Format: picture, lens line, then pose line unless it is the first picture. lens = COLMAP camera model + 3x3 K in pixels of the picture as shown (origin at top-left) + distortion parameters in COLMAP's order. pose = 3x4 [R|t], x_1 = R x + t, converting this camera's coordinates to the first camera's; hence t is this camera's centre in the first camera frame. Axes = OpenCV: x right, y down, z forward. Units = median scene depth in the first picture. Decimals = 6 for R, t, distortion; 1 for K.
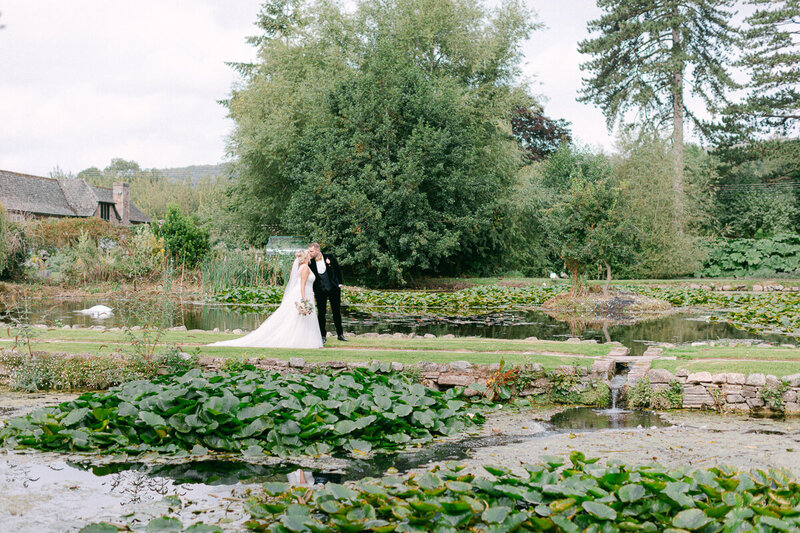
lens RADIAL K [[1145.1, 0, 400.0], [0, 1145.1, 266.5], [0, 0, 1]] dist [0.022347, -0.006540]
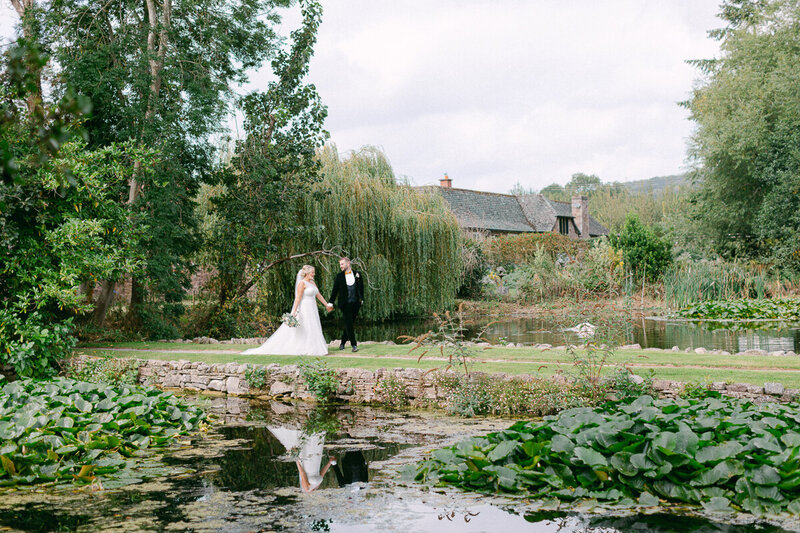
lens RADIAL K [[1145.1, 0, 400.0], [0, 1145.1, 266.5], [0, 0, 1]] dist [0.022347, -0.006540]
pose [[0.919047, -0.028651, -0.393106, -0.009754], [0.022567, 0.999543, -0.020090, 0.006576], [0.393502, 0.009592, 0.919274, 0.130553]]
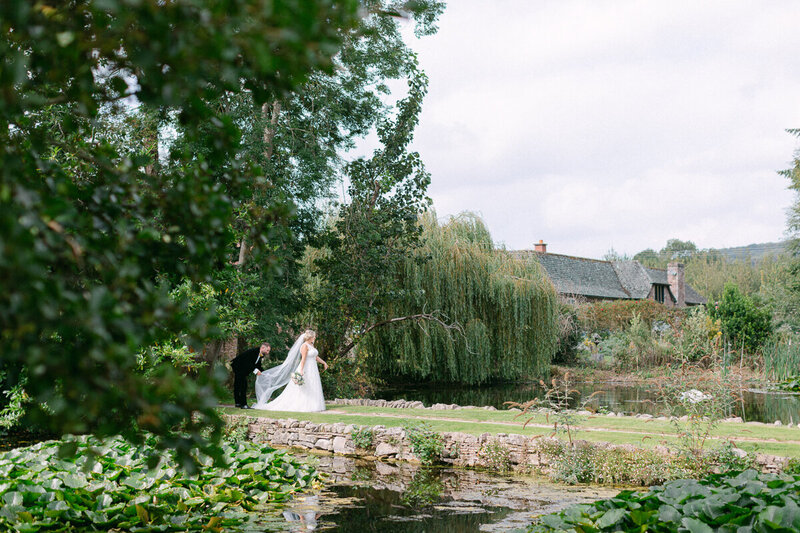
lens RADIAL K [[1160.9, 0, 400.0], [0, 1160.9, 266.5], [0, 0, 1]] dist [0.026127, -0.031809]
pose [[0.888556, -0.028724, -0.457868, -0.007318], [-0.004711, 0.997414, -0.071714, 0.001404], [0.458744, 0.065879, 0.886123, 0.081520]]
